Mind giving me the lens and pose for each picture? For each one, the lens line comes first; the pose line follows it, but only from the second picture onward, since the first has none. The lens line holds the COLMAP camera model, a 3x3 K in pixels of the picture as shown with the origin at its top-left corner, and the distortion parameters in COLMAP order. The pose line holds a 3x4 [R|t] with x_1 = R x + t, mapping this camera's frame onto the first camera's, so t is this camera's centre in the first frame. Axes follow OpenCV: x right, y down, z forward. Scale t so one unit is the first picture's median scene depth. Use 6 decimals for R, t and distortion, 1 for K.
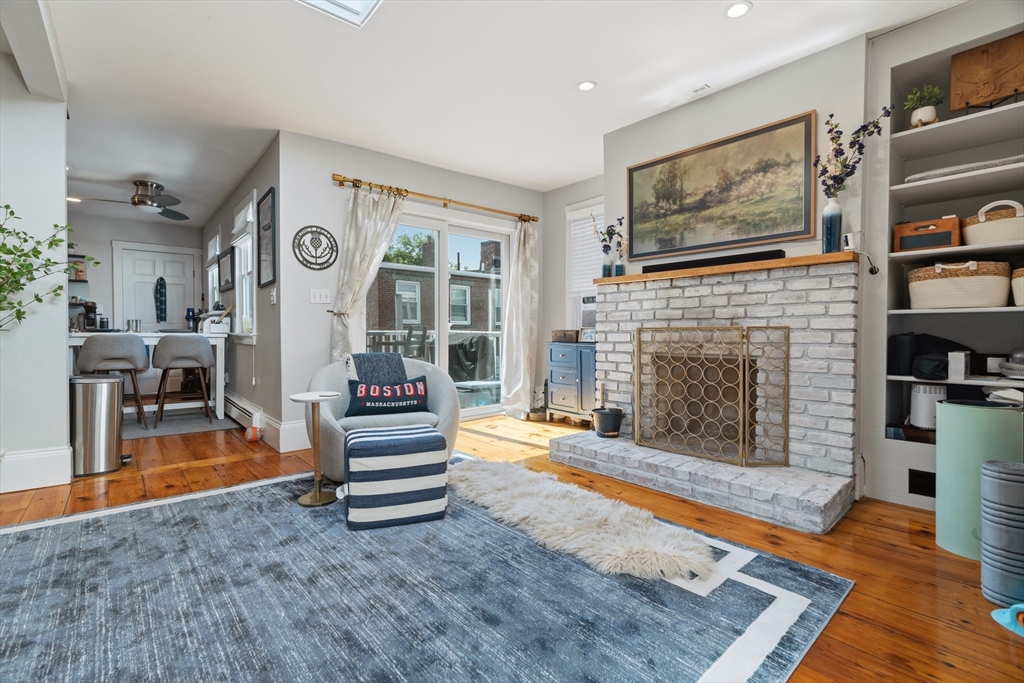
lens RADIAL K [[461.4, 0, 510.4], [0, 461.4, 338.7], [0, 0, 1]] dist [-0.001190, 0.000688]
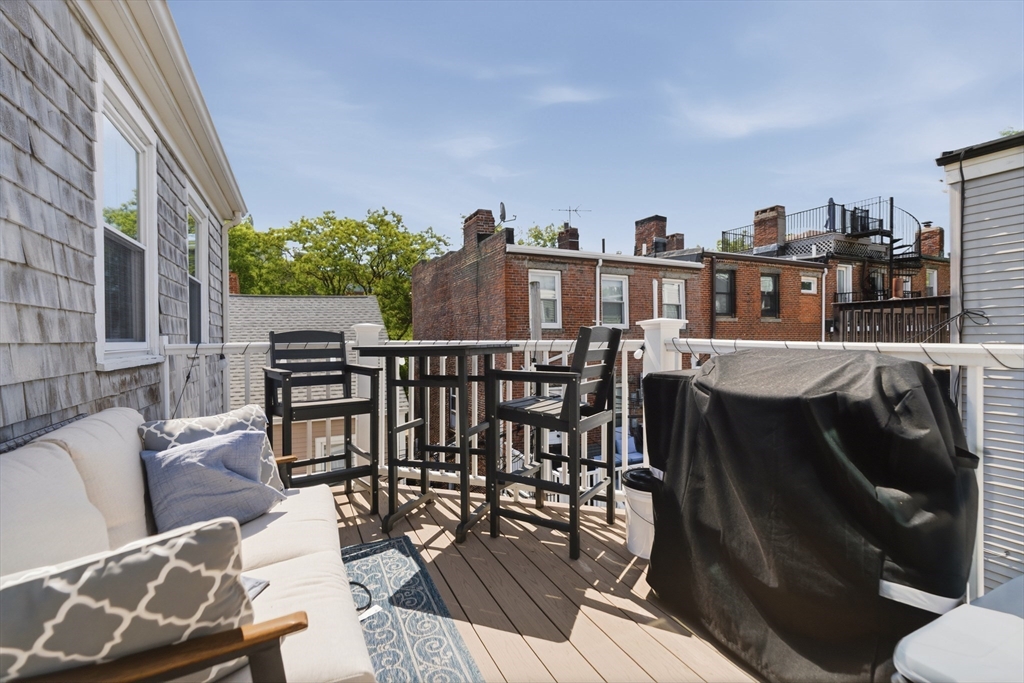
lens RADIAL K [[461.4, 0, 510.4], [0, 461.4, 338.7], [0, 0, 1]] dist [-0.001190, 0.000688]
pose [[0.962056, -0.015084, -0.272435, -0.079277], [0.010971, 0.999802, -0.016615, -0.006416], [0.272632, 0.012996, 0.962031, 0.296808]]
